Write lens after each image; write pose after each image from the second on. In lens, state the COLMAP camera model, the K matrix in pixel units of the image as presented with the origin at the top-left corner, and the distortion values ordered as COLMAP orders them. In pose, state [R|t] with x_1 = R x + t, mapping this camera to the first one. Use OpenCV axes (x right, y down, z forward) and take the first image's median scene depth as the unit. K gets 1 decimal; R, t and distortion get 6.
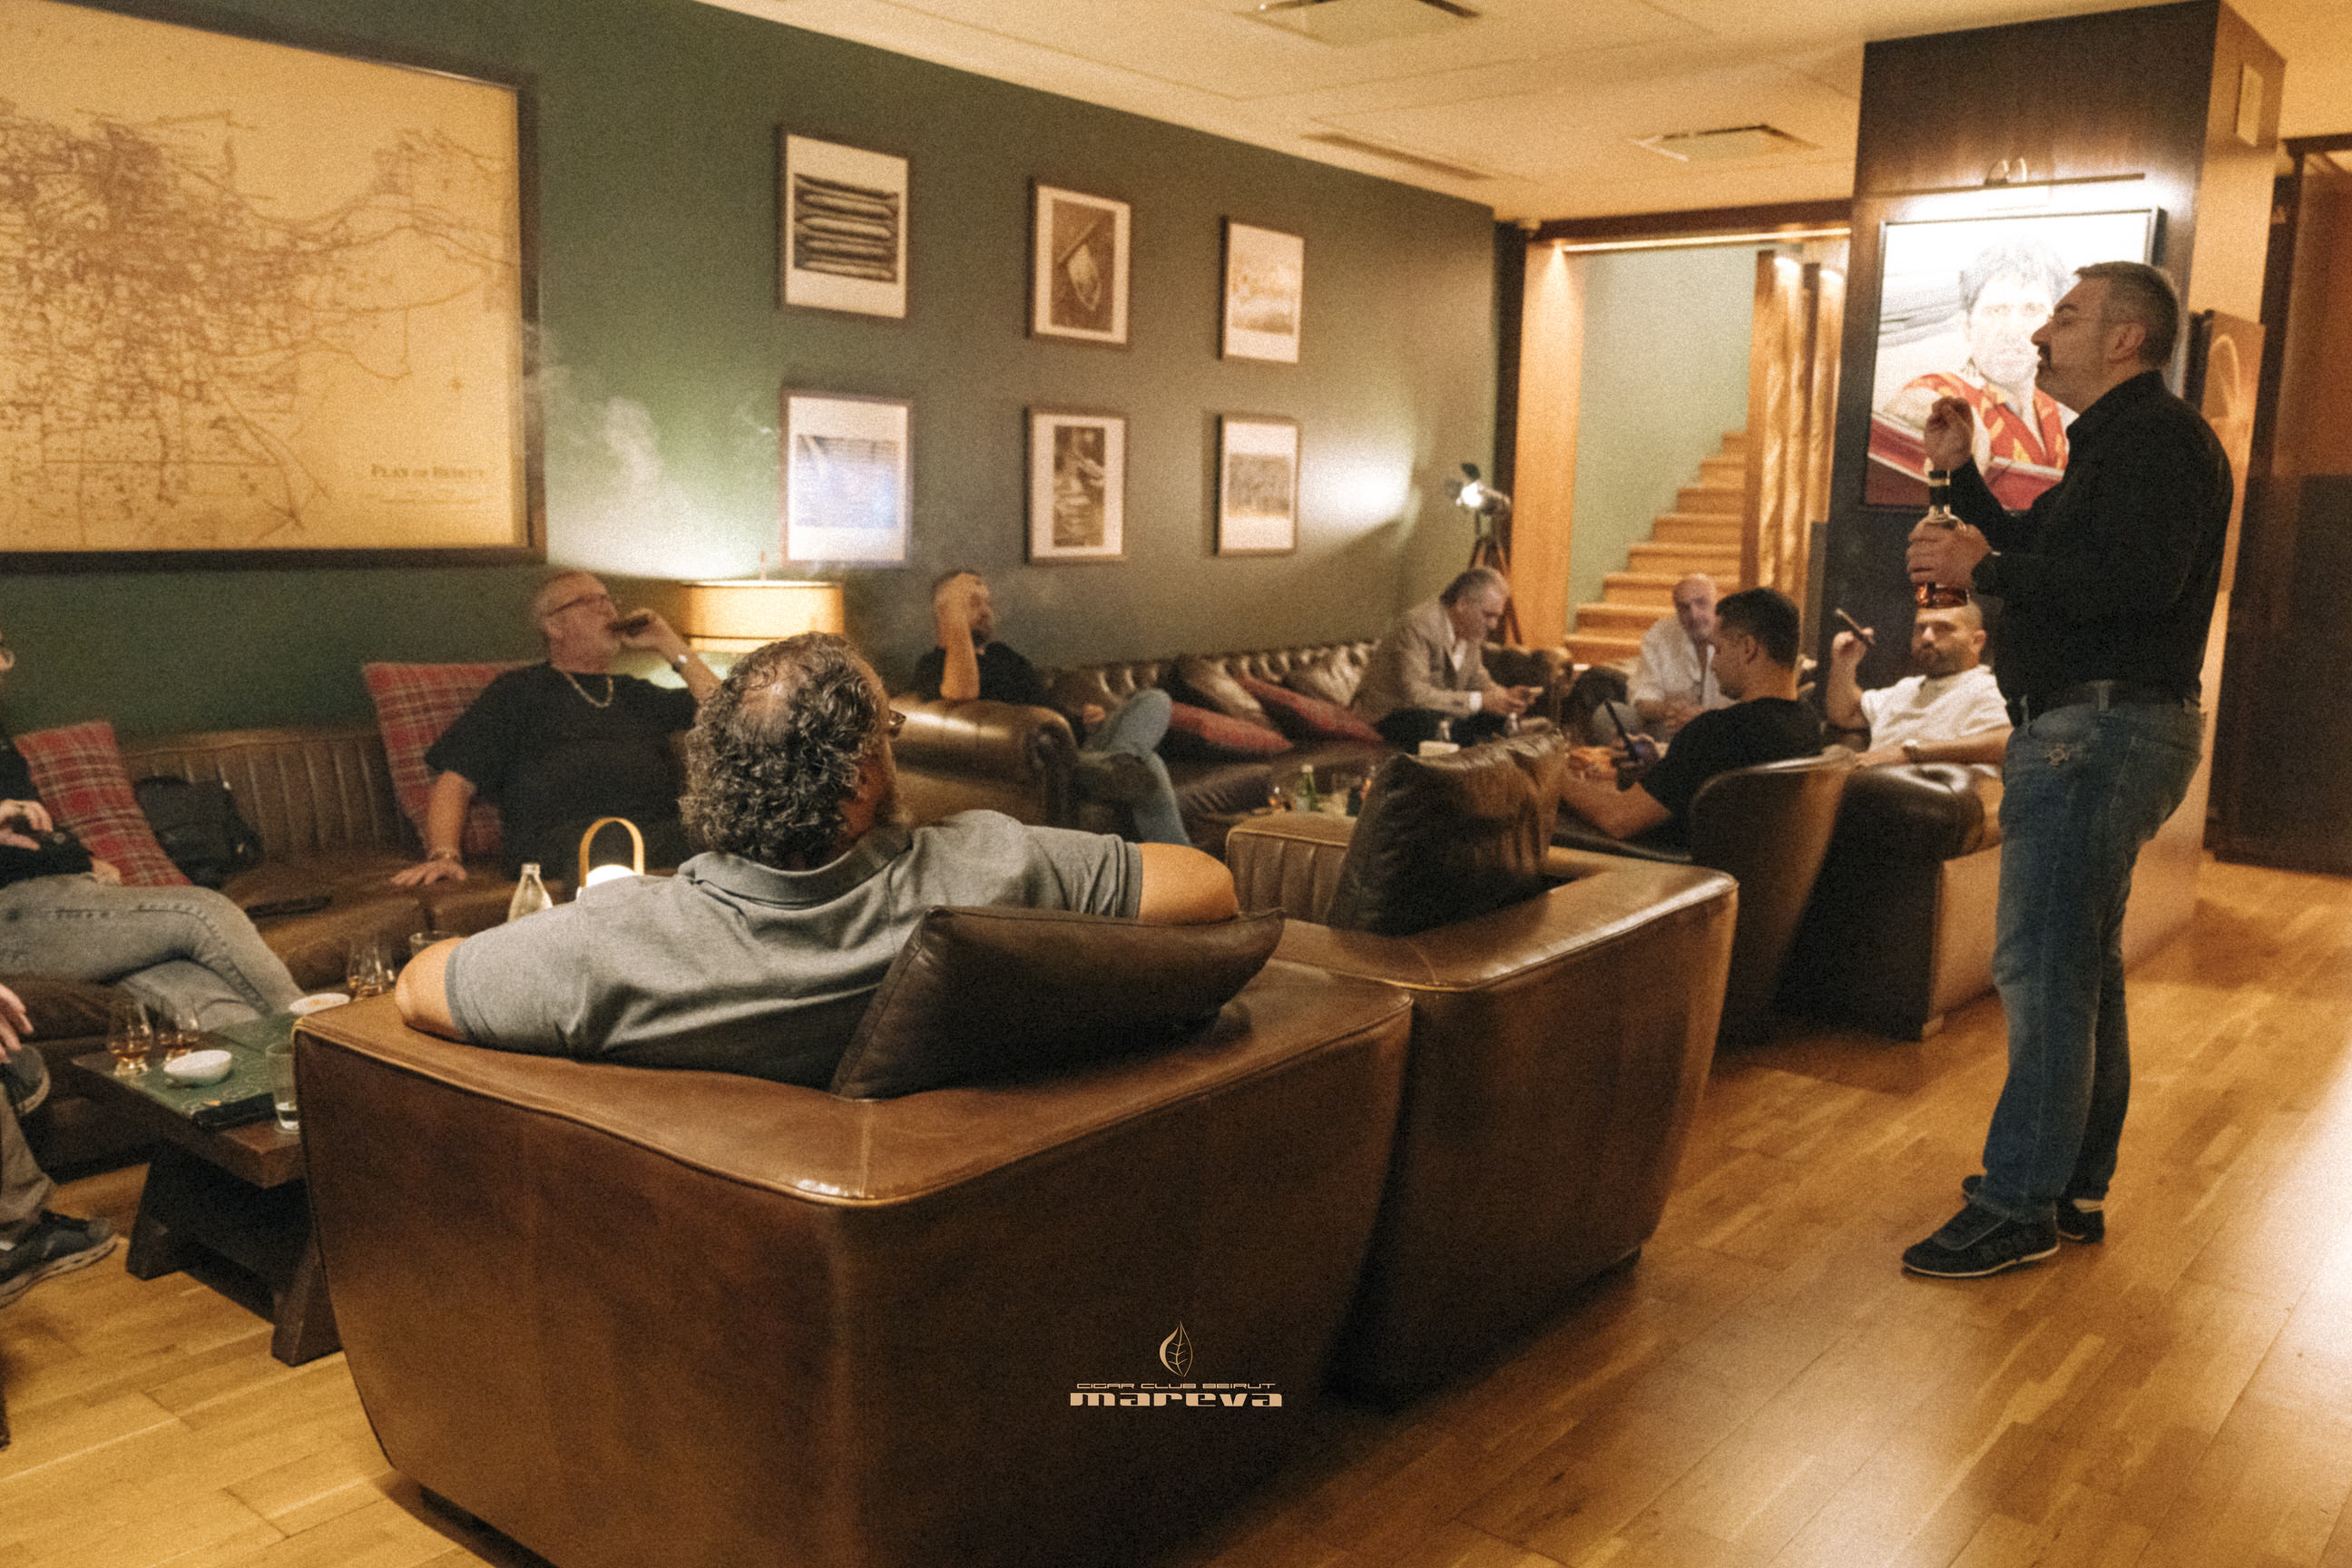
lens RADIAL K [[1843.8, 0, 1268.5], [0, 1843.8, 776.4], [0, 0, 1]] dist [-0.001720, -0.017271]
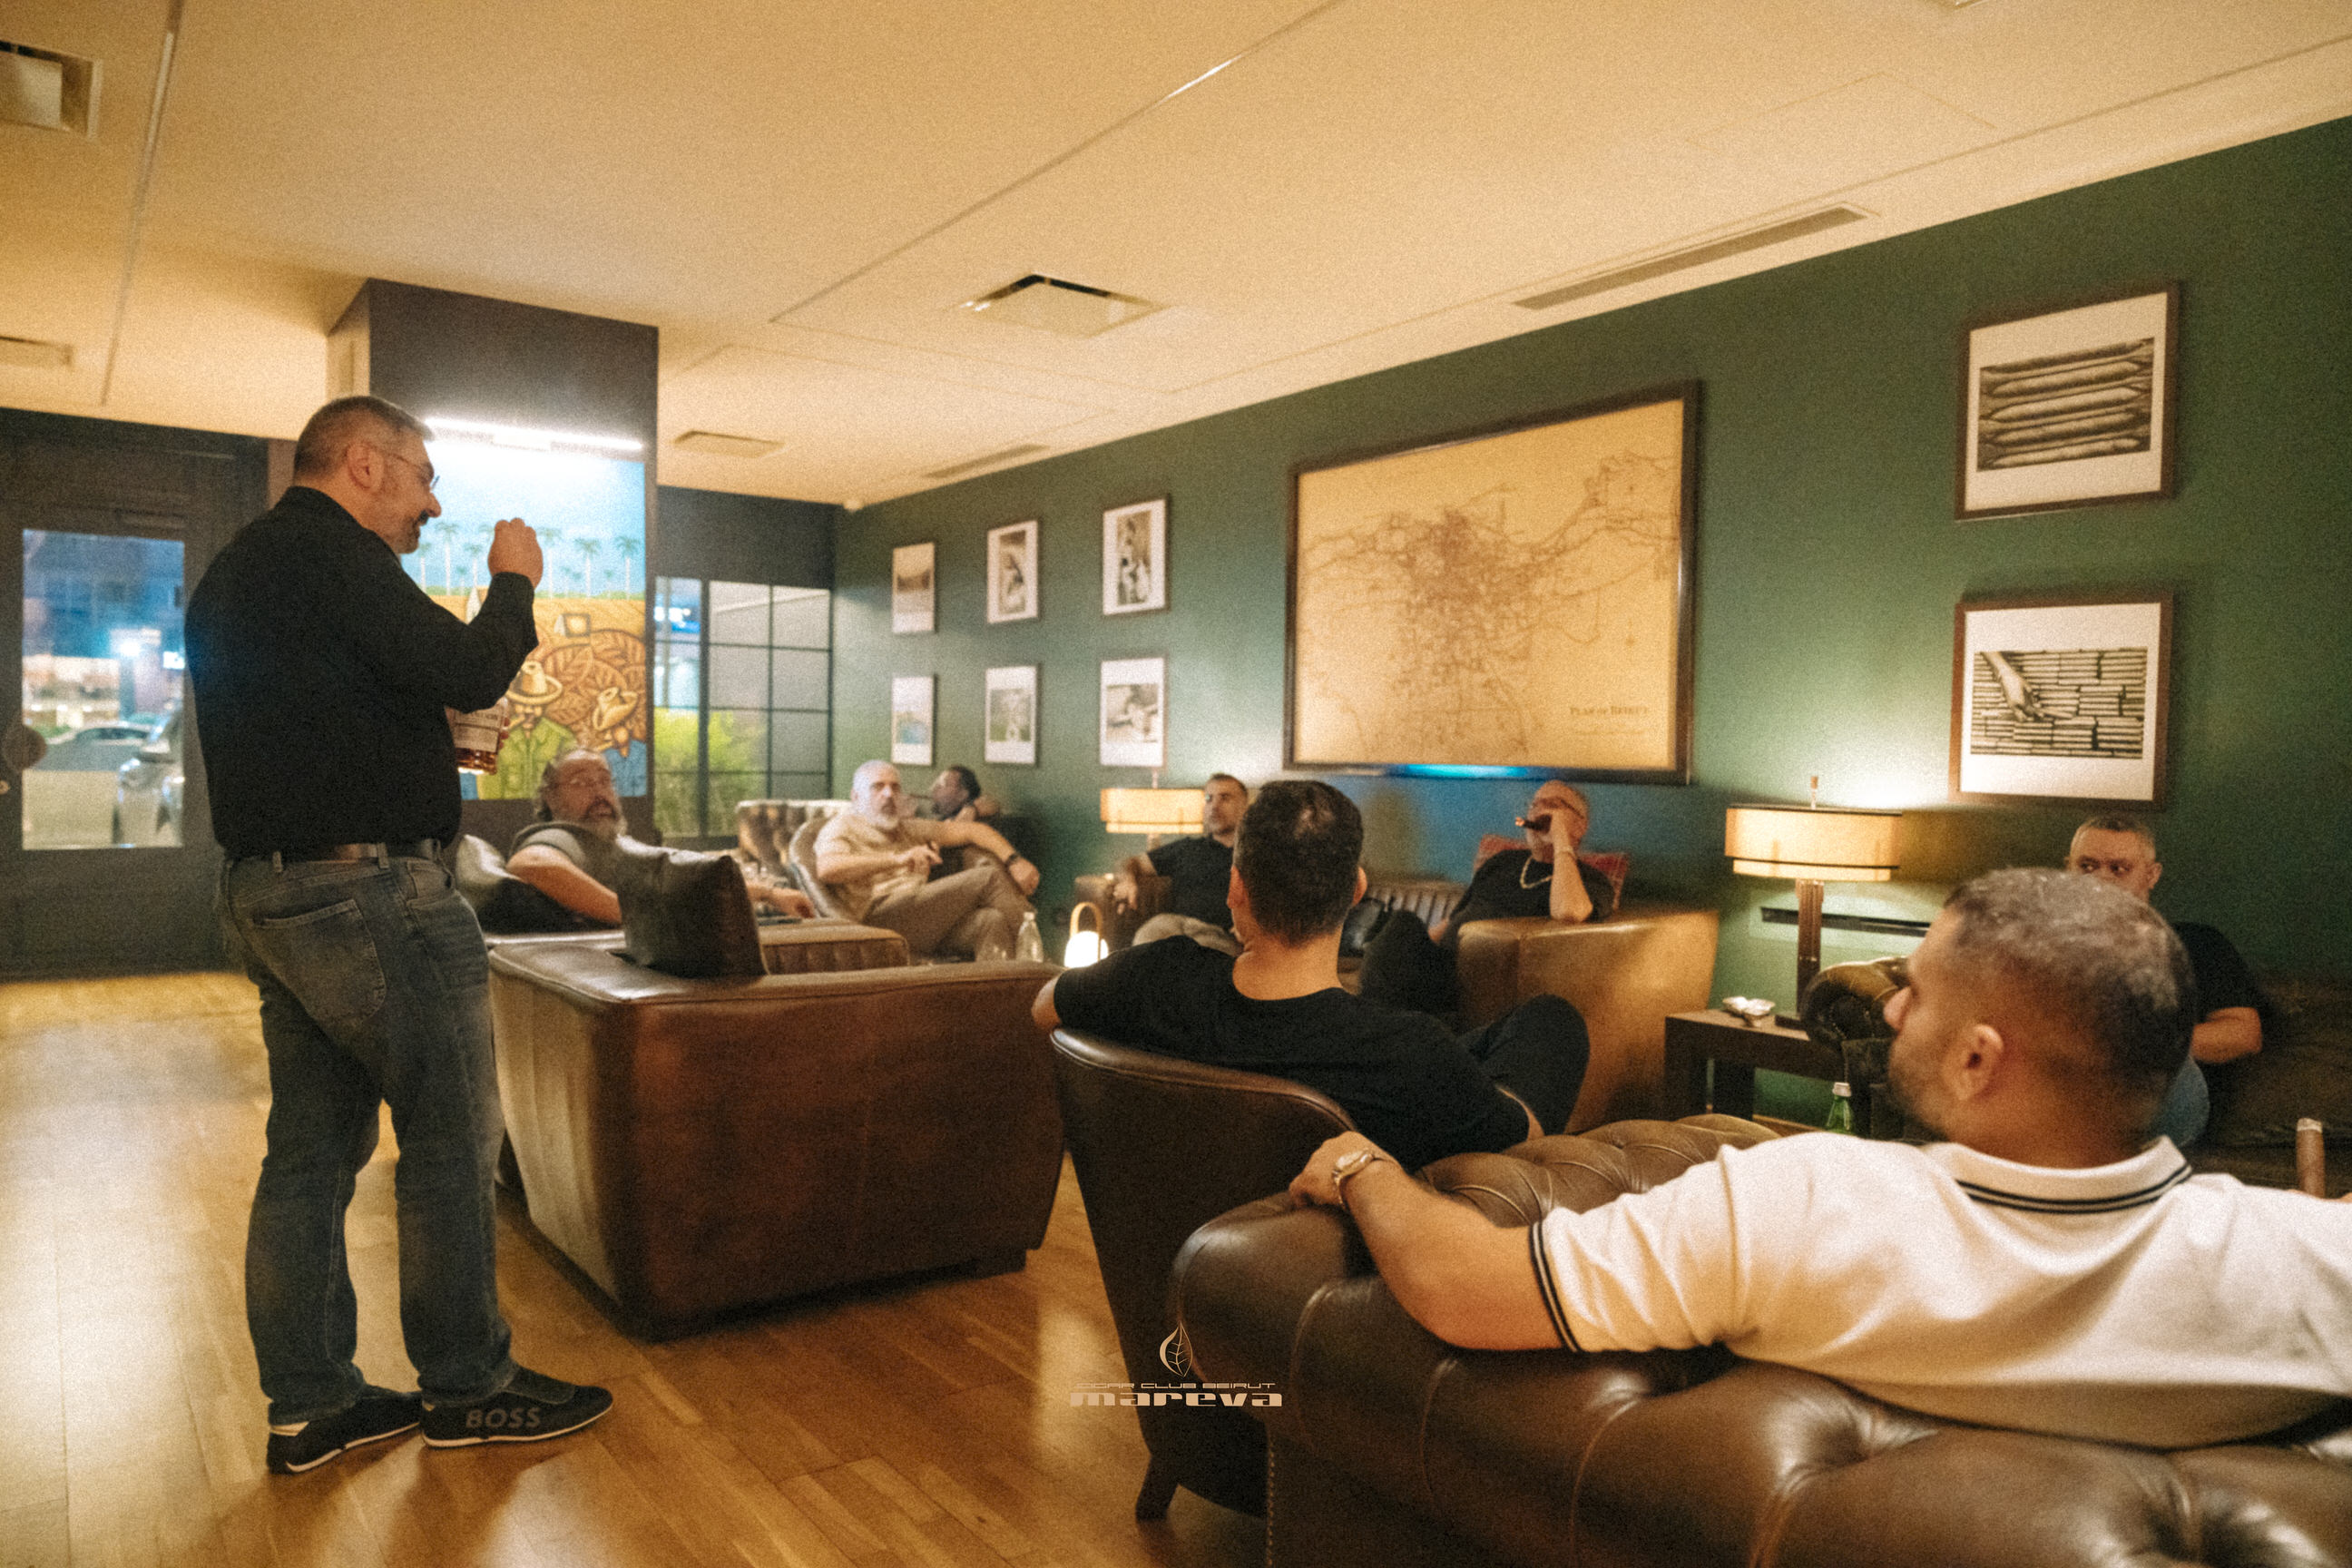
lens RADIAL K [[1594.9, 0, 1165.6], [0, 1594.9, 783.3], [0, 0, 1]] dist [-0.048529, -0.000009]
pose [[-0.284883, -0.011766, -0.958490, 0.729711], [-0.161674, 0.986189, 0.035947, -0.108131], [0.944830, 0.165203, -0.282851, 1.068422]]
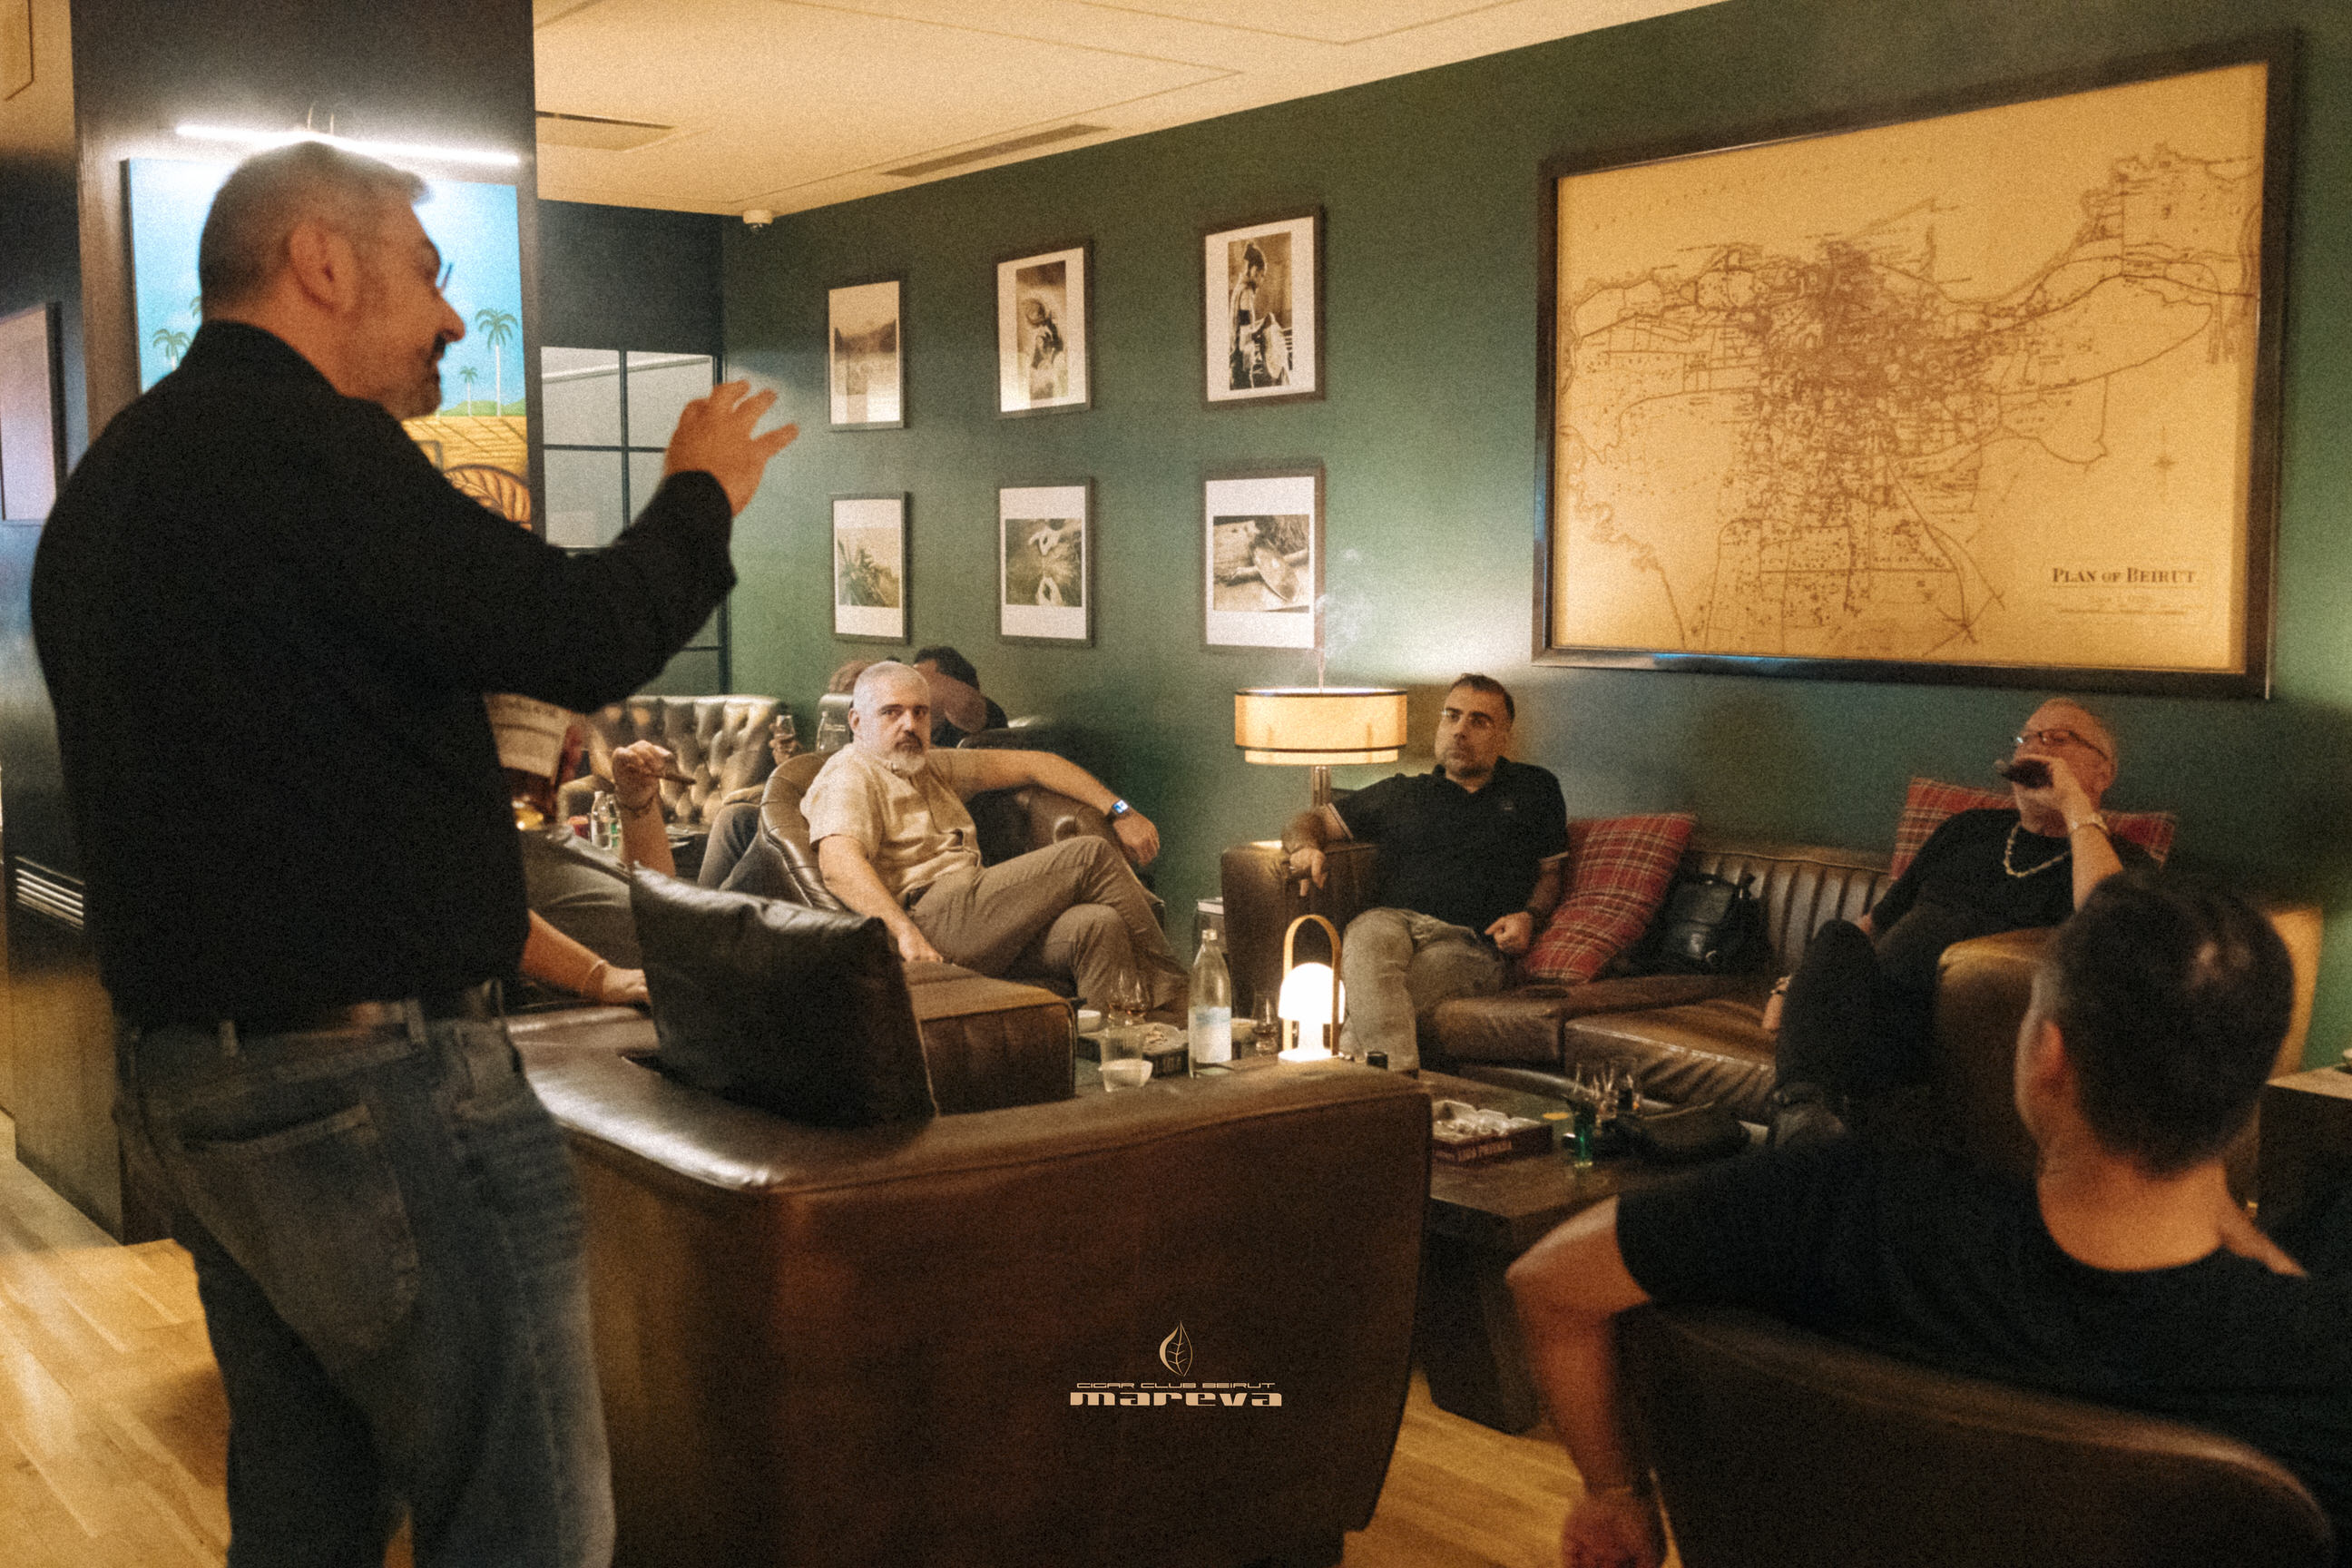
lens RADIAL K [[2426.2, 0, 1176.5], [0, 2426.2, 785.1], [0, 0, 1]] dist [-0.031435, 0.000000]
pose [[-0.256985, 0.065891, -0.964167, 0.687332], [-0.145851, 0.983601, 0.106093, -0.131512], [0.955346, 0.167889, -0.243160, 0.911263]]
